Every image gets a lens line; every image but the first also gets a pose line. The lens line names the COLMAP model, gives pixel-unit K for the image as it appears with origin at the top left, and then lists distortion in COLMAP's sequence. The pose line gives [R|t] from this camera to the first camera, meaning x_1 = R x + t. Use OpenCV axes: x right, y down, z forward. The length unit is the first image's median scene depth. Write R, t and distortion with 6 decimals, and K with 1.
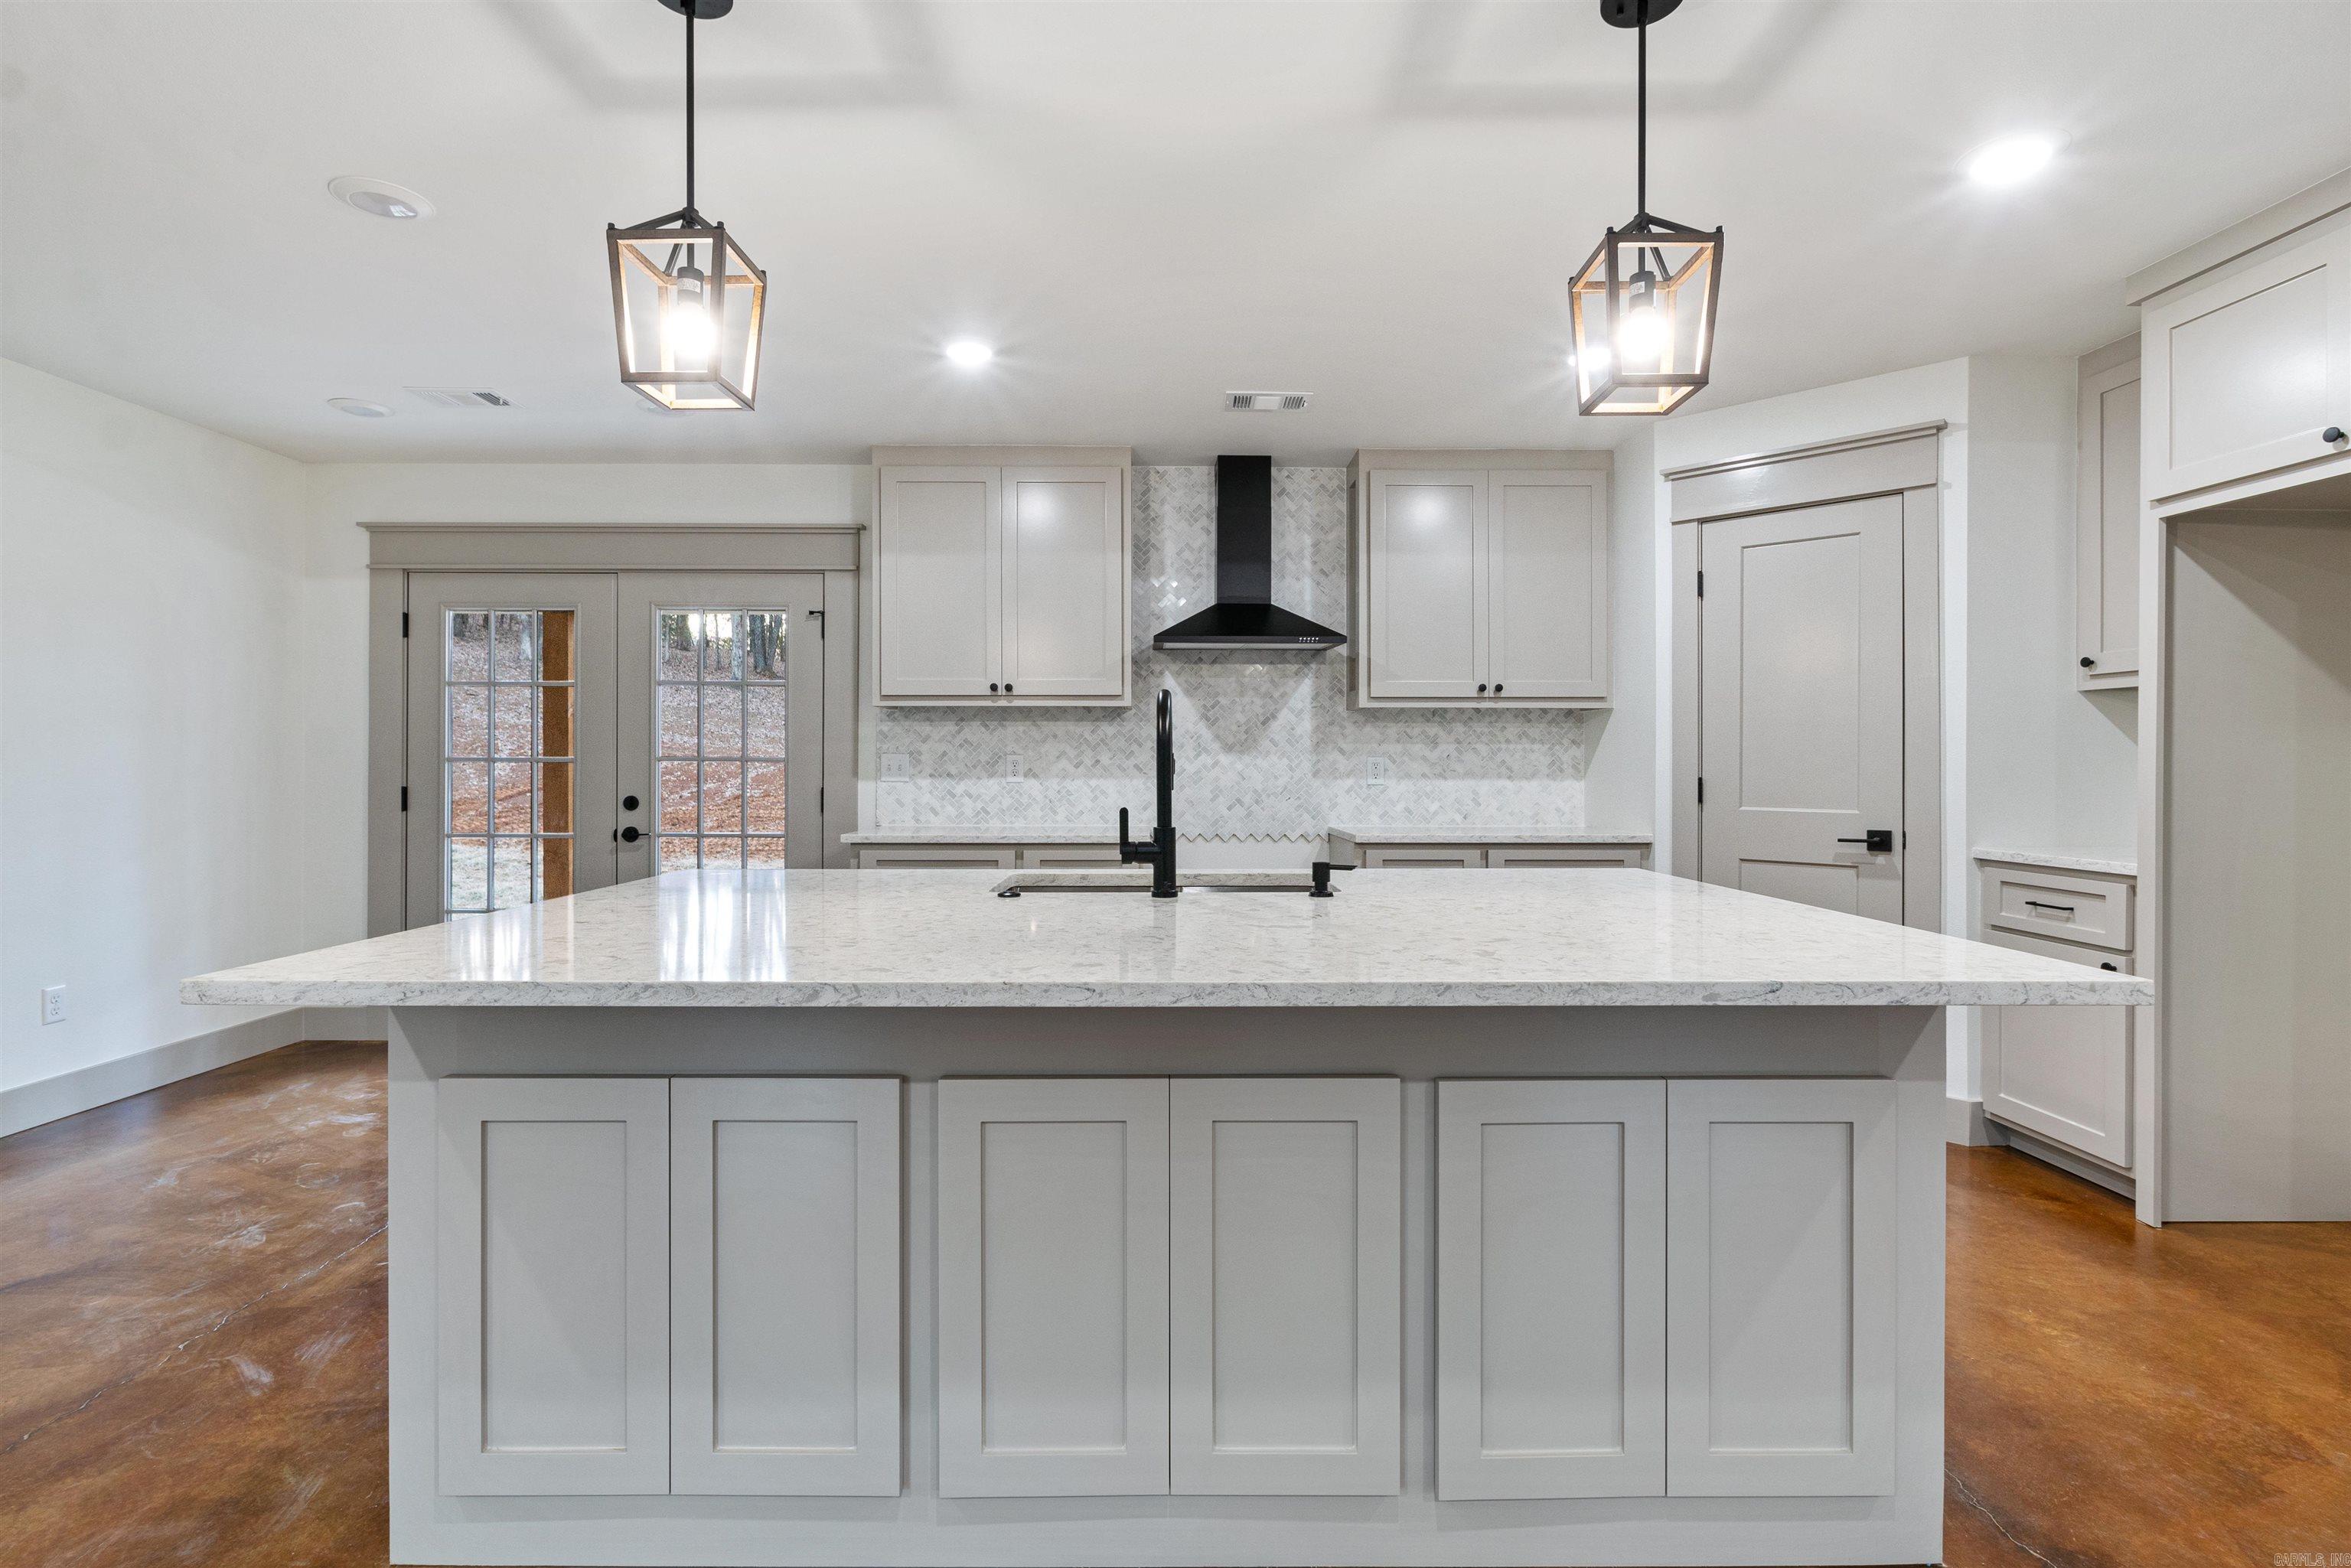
lens RADIAL K [[1089.9, 0, 1166.2], [0, 1089.9, 772.0], [0, 0, 1]] dist [-0.009010, 0.001673]
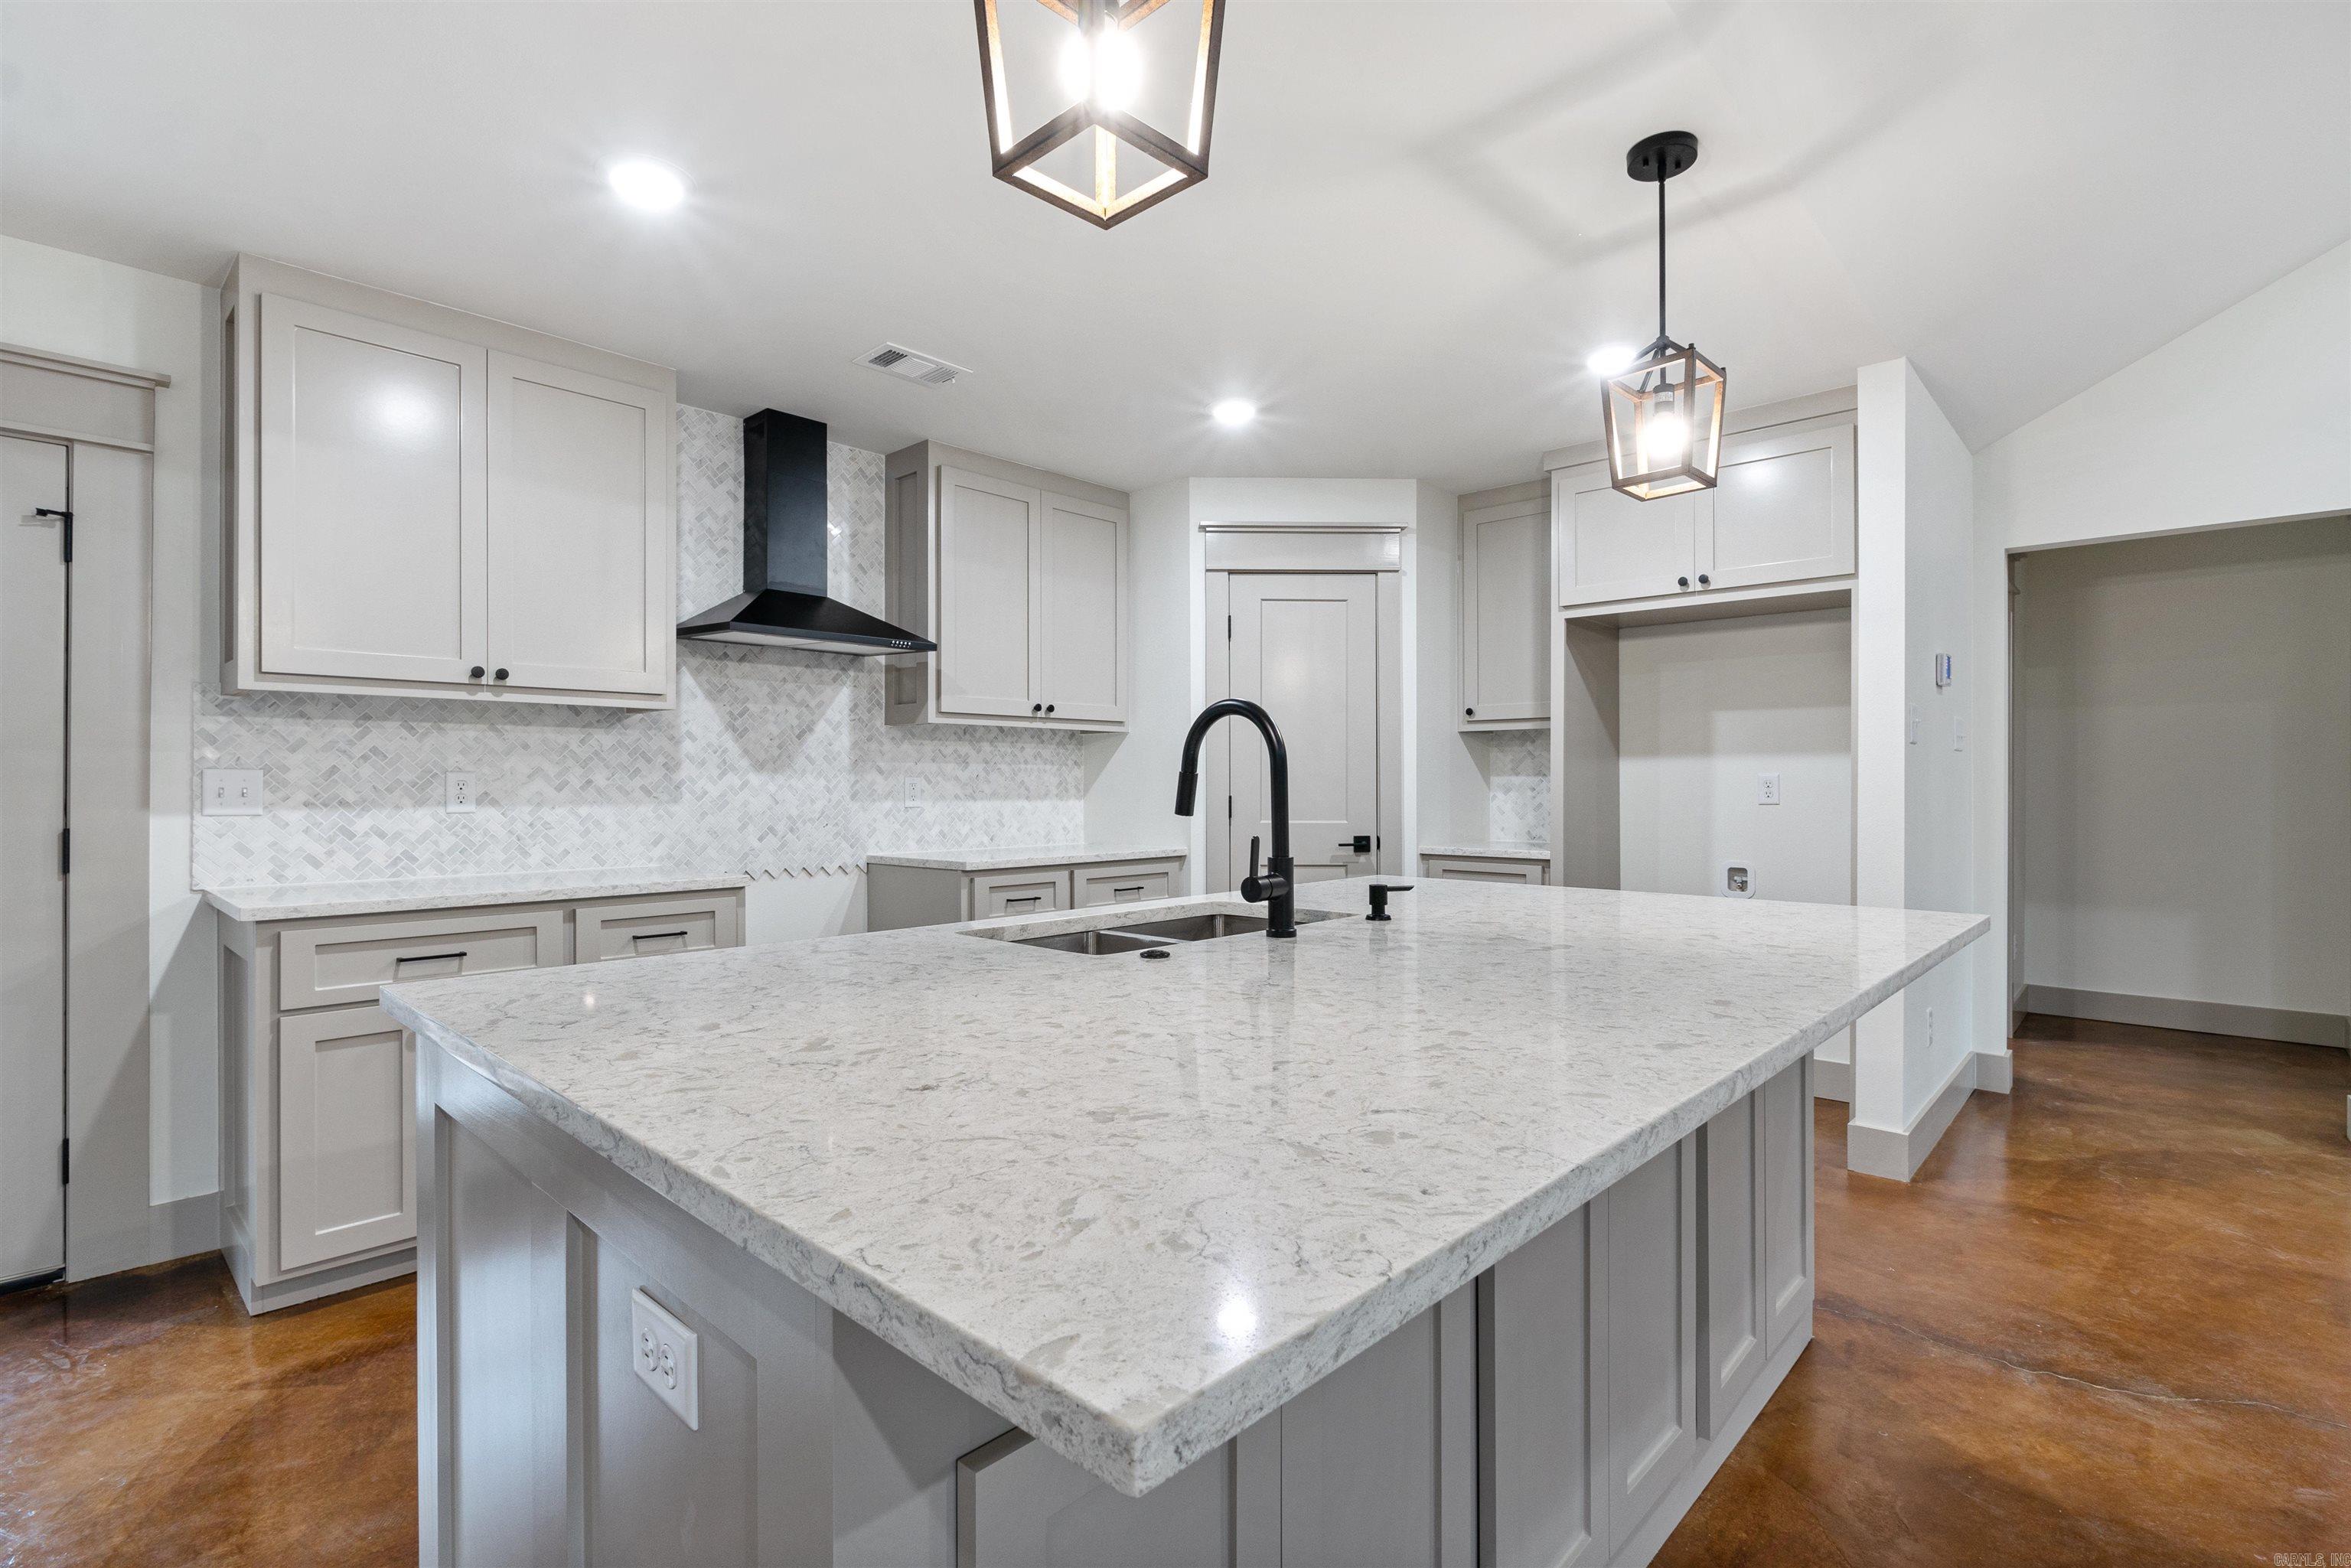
lens RADIAL K [[1091.9, 0, 1167.2], [0, 1091.9, 780.5], [0, 0, 1]] dist [-0.008261, 0.001235]
pose [[0.696971, 0.000519, 0.717100, -0.319272], [0.006709, 0.999951, -0.007244, -0.002706], [-0.717068, 0.009860, 0.696933, 0.208113]]
